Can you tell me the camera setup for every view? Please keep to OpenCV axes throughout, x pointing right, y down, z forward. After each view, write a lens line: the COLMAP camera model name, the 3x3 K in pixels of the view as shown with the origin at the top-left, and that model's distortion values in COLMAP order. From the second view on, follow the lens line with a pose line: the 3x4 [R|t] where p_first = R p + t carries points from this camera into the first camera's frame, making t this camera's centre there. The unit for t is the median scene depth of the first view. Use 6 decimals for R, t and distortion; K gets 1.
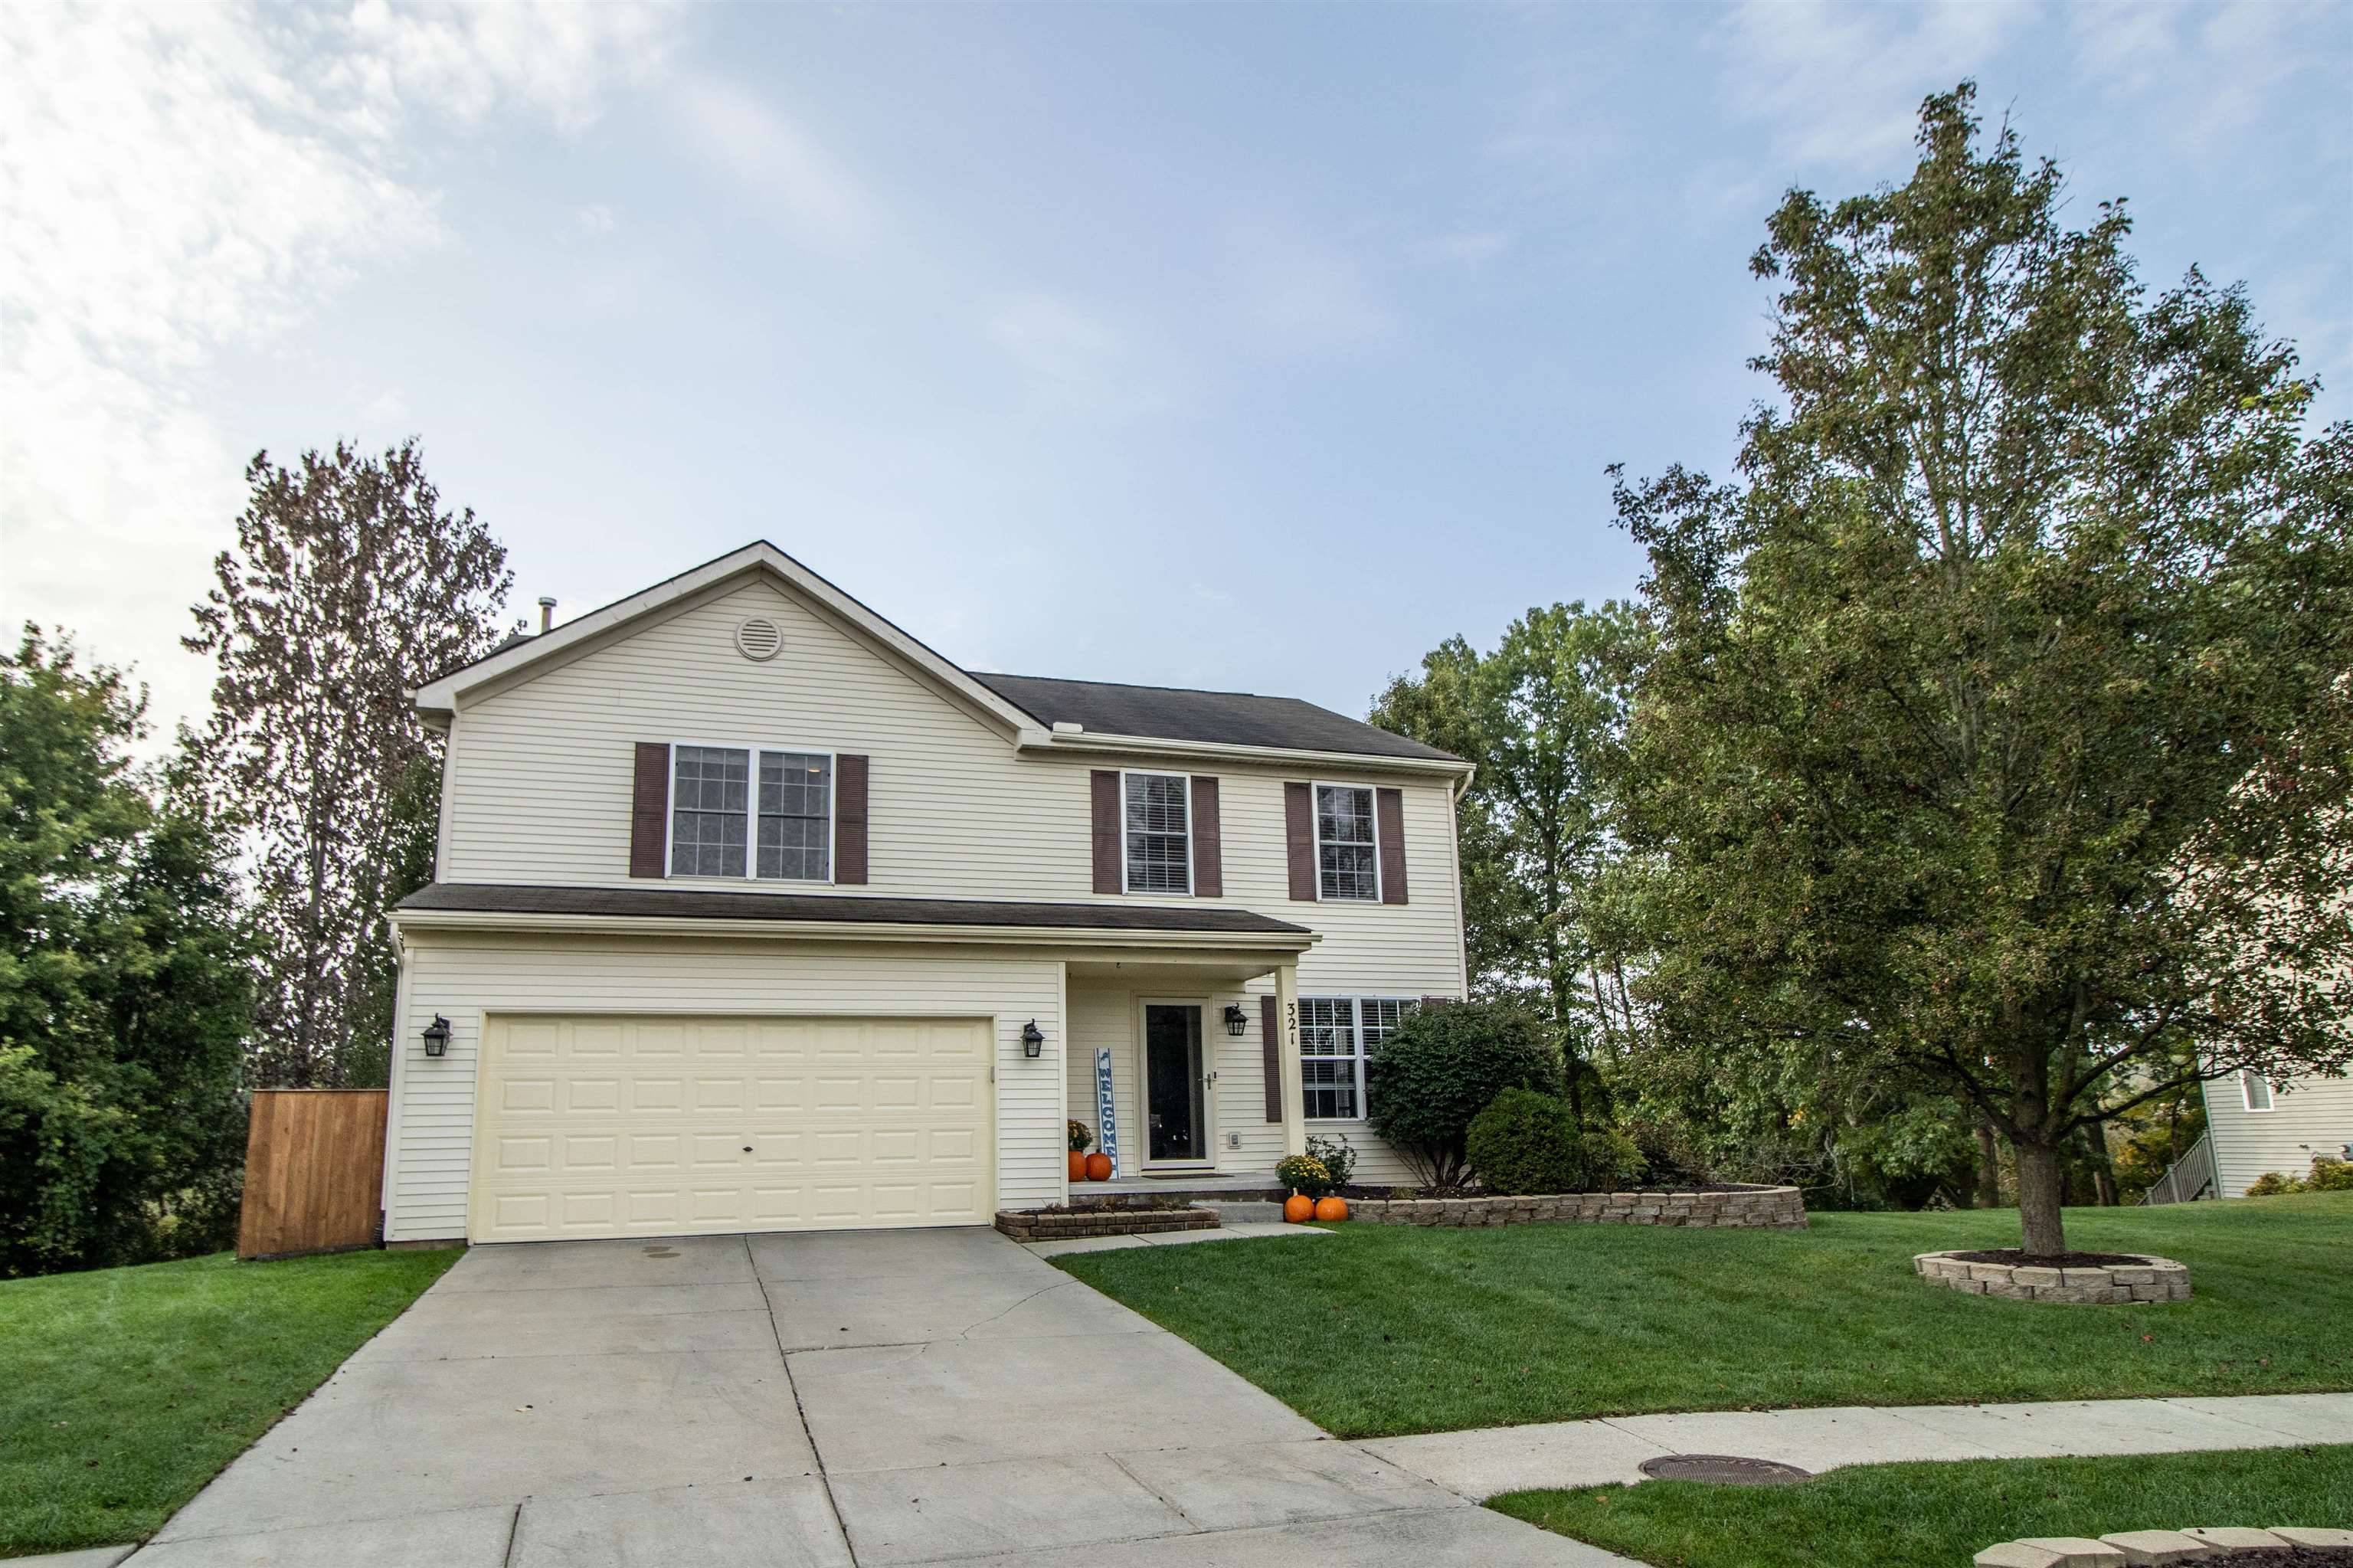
lens RADIAL K [[1132.3, 0, 1161.3], [0, 1132.3, 834.7], [0, 0, 1]] dist [-0.003344, -0.004101]
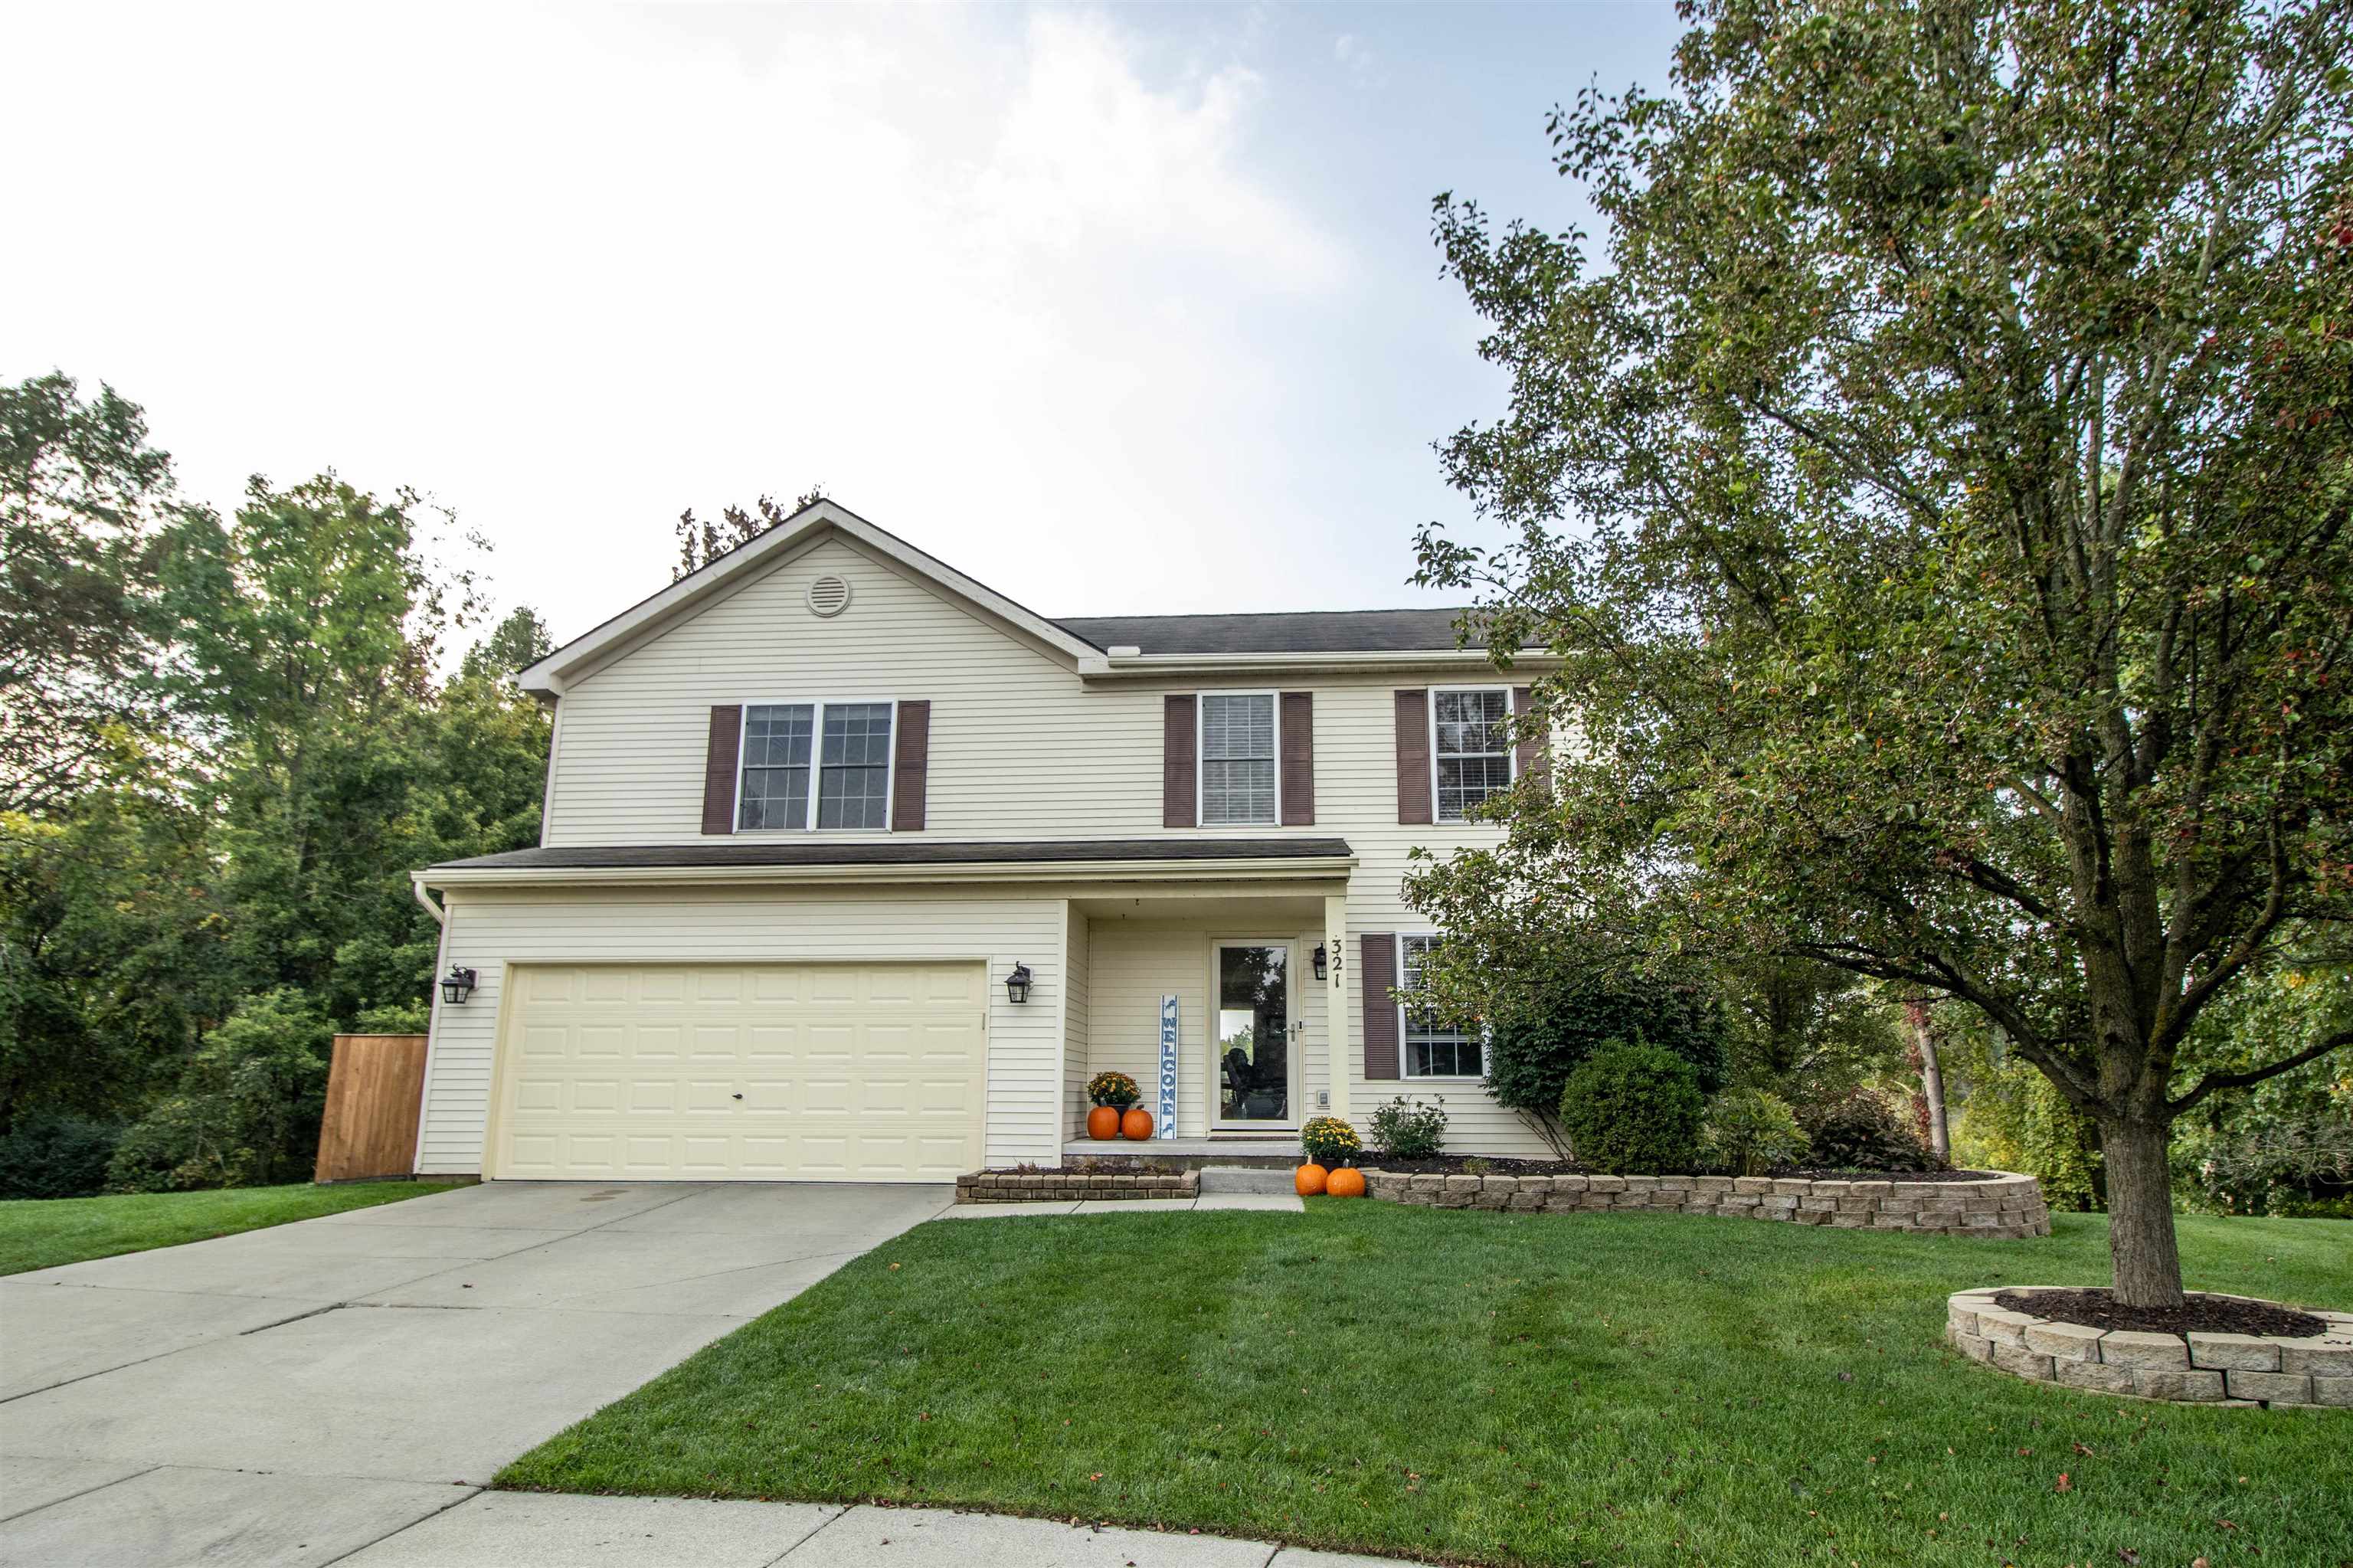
lens RADIAL K [[1132.3, 0, 1178.3], [0, 1132.3, 783.4], [0, 0, 1]] dist [-0.003344, -0.004101]
pose [[0.947238, -0.067874, -0.313261, 0.262937], [0.064606, 0.997694, -0.020813, 0.038732], [0.313952, -0.000524, 0.949439, 0.139690]]
